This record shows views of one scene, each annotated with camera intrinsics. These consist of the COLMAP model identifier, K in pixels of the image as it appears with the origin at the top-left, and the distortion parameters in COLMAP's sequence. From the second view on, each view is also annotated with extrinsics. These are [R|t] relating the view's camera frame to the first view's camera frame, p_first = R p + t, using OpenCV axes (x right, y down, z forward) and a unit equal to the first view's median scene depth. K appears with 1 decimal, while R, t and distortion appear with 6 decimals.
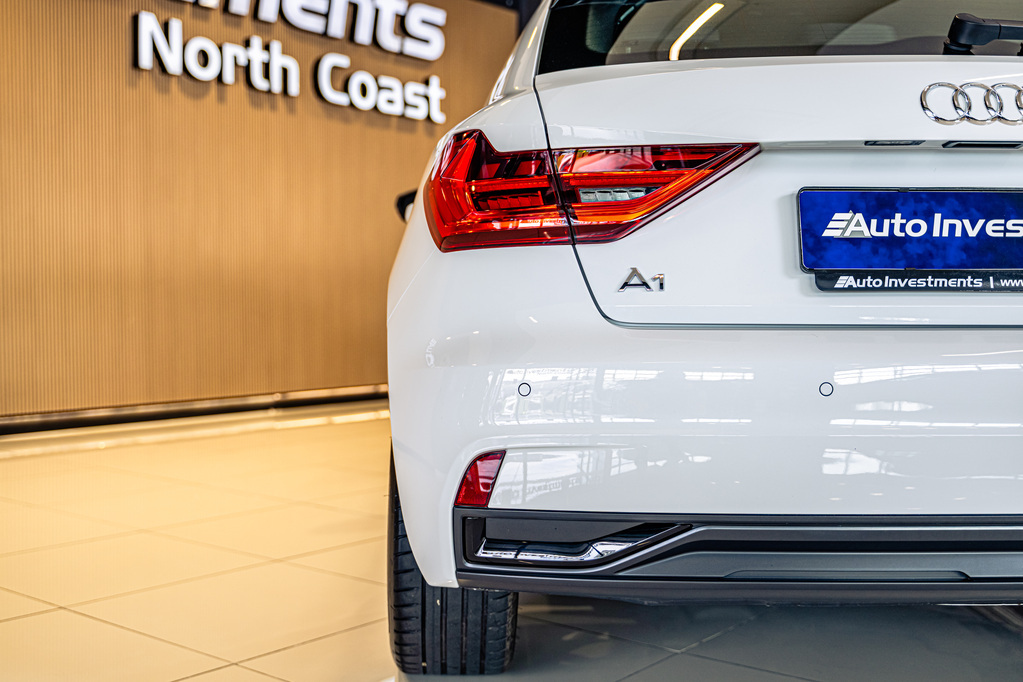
lens RADIAL K [[1153.6, 0, 511.5], [0, 1153.6, 341.0], [0, 0, 1]] dist [0.002790, -0.006159]
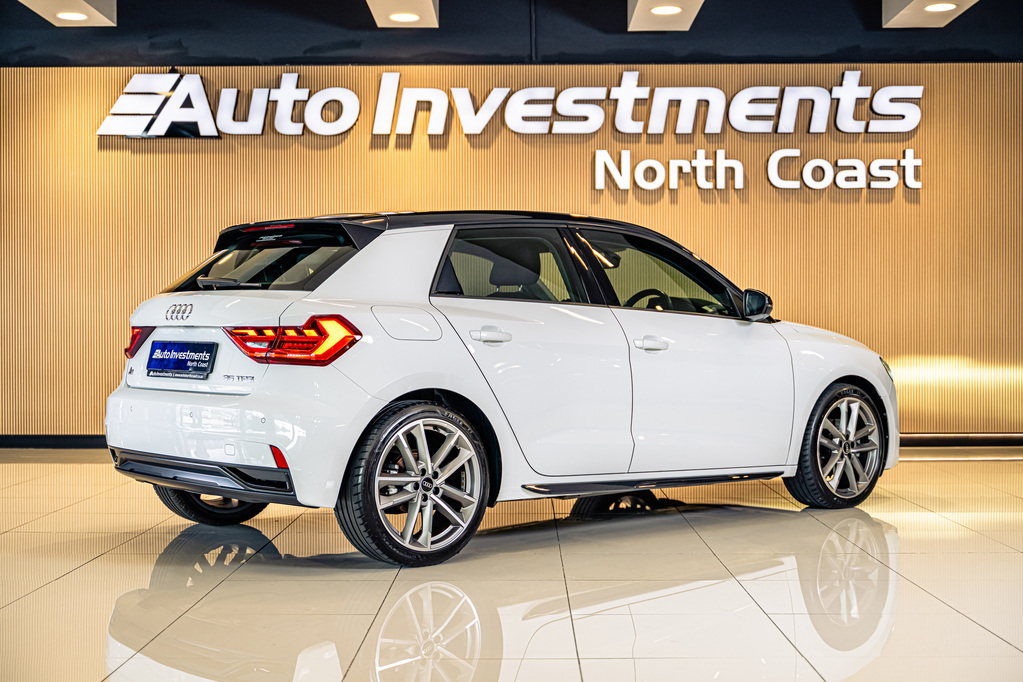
lens RADIAL K [[1417.2, 0, 511.5], [0, 1417.2, 341.0], [0, 0, 1]] dist [0.004145, -0.009237]
pose [[0.621480, 0.005315, -0.783412, 3.628809], [-0.025584, 0.999581, -0.013515, -0.106617], [0.783012, 0.028442, 0.621355, -0.523223]]
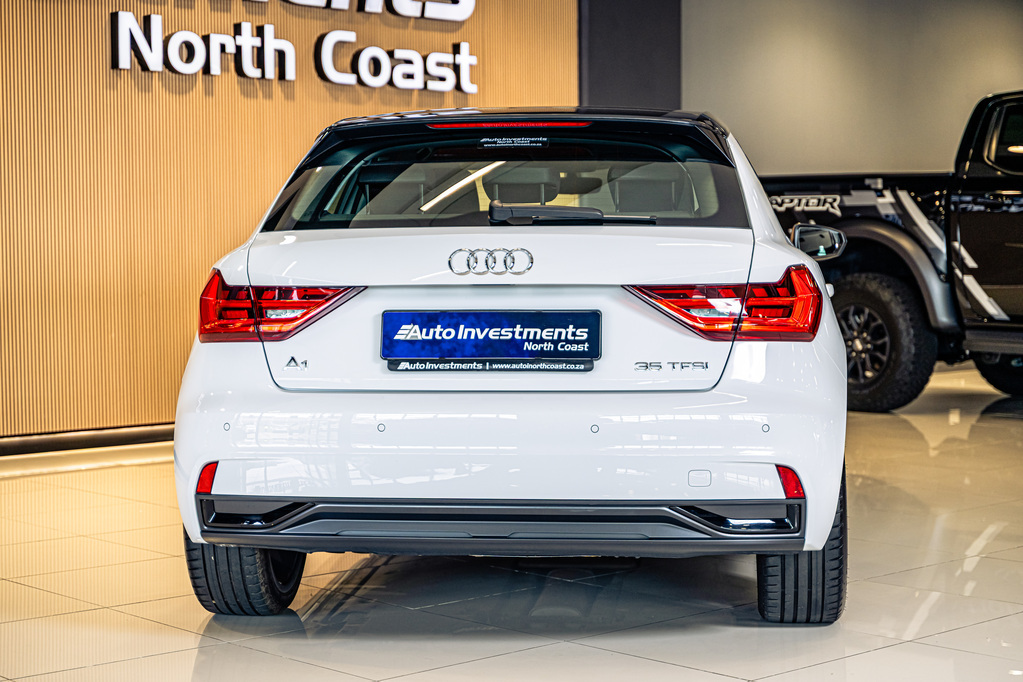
lens RADIAL K [[1829.0, 0, 511.5], [0, 1829.0, 341.0], [0, 0, 1]] dist [0.034288, -0.036004]
pose [[0.988339, -0.002249, -0.152250, 0.852976], [0.004352, 0.999900, 0.013482, -0.122693], [0.152205, -0.013987, 0.988250, -1.670036]]
